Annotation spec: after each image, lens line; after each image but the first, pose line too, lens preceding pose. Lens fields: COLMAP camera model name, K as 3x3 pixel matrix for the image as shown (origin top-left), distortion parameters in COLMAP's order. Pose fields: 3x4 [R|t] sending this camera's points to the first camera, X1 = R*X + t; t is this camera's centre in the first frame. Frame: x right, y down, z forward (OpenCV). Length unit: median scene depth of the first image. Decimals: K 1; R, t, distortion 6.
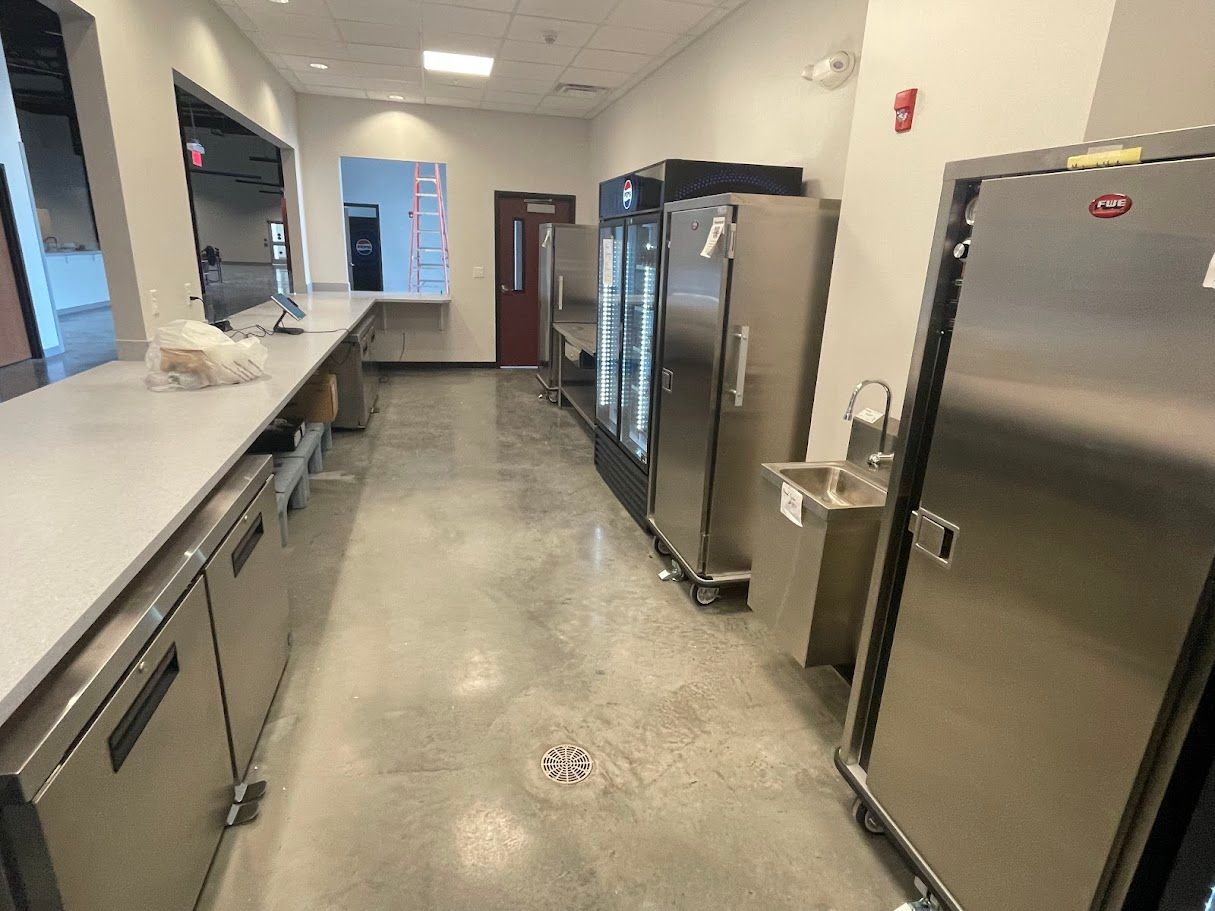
lens RADIAL K [[670.5, 0, 607.5], [0, 670.5, 455.5], [0, 0, 1]] dist [0.000820, 0.000334]
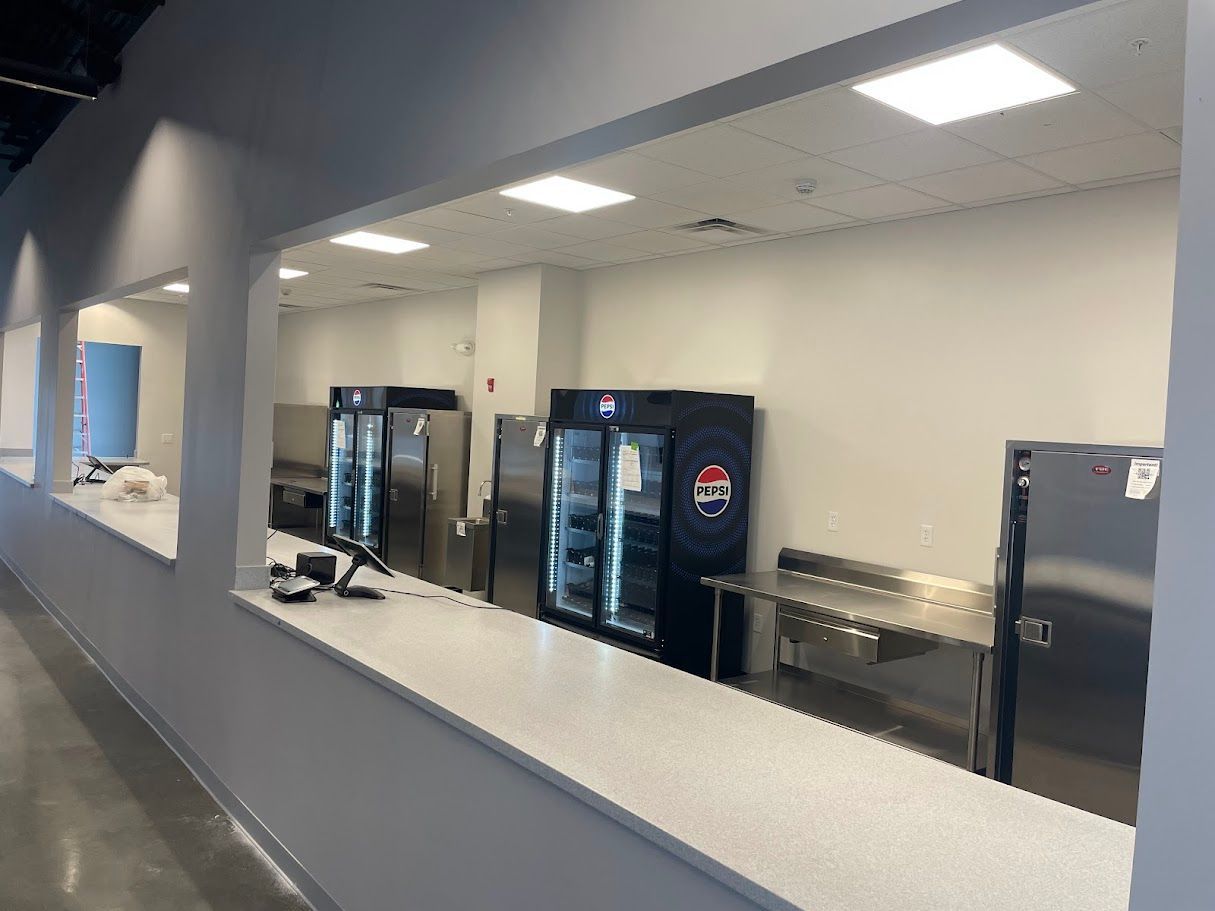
lens RADIAL K [[944.3, 0, 614.9], [0, 944.3, 444.8], [0, 0, 1]] dist [0.151941, -0.215418]
pose [[0.906400, -0.004788, 0.422394, -0.394645], [0.110913, 0.967550, -0.227038, 0.354650], [-0.407600, 0.252636, 0.877518, -1.367614]]
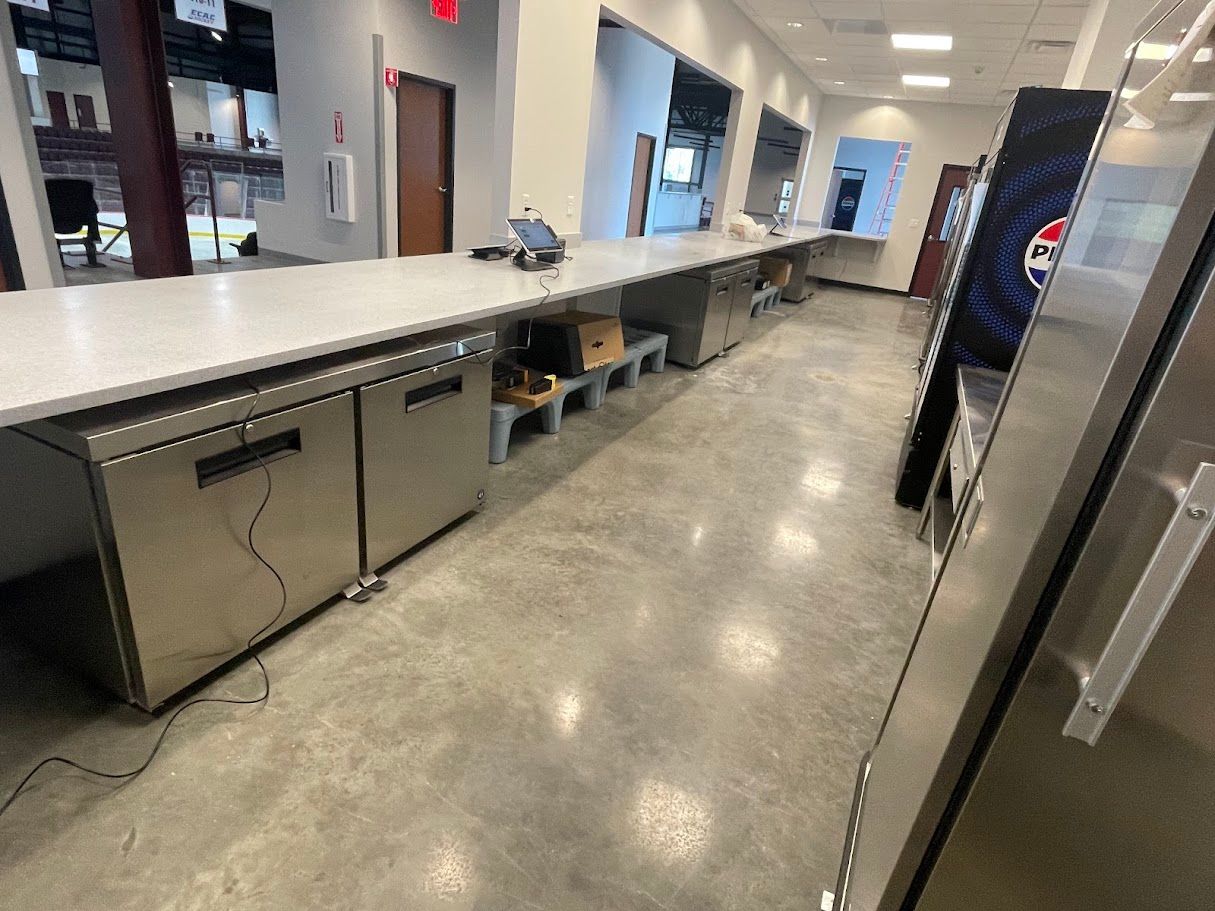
lens RADIAL K [[670.5, 0, 607.5], [0, 670.5, 455.5], [0, 0, 1]] dist [0.000820, 0.000334]
pose [[0.774423, 0.287683, -0.563478, 0.479759], [-0.260444, 0.956634, 0.130464, 0.339852], [0.576574, 0.045720, 0.815765, -0.944253]]
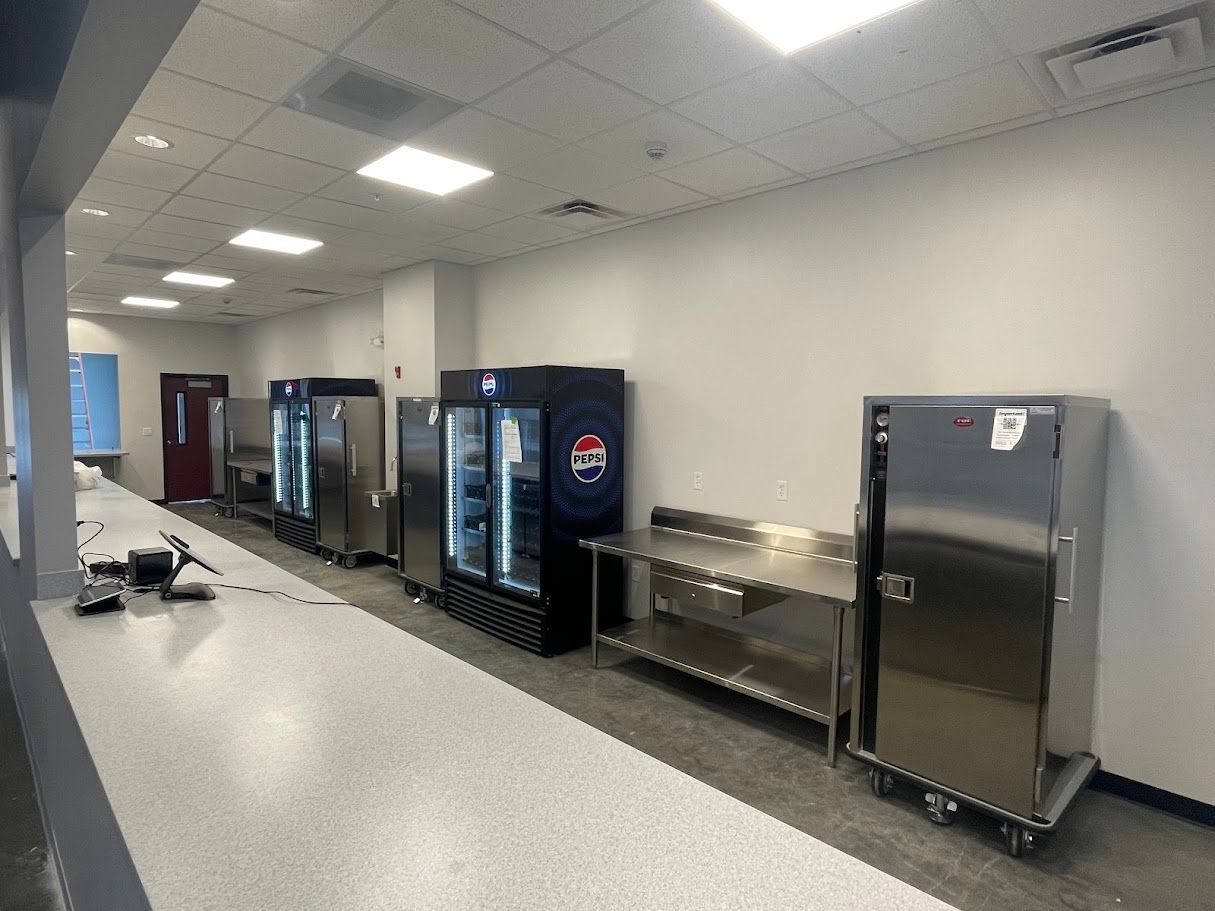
lens RADIAL K [[675.8, 0, 607.5], [0, 675.8, 455.5], [0, 0, 1]] dist [0.018527, -0.000165]
pose [[0.864037, -0.069689, 0.498582, -0.165193], [0.173147, 0.971090, -0.164328, 0.291228], [-0.472716, 0.228314, 0.851124, -1.090788]]
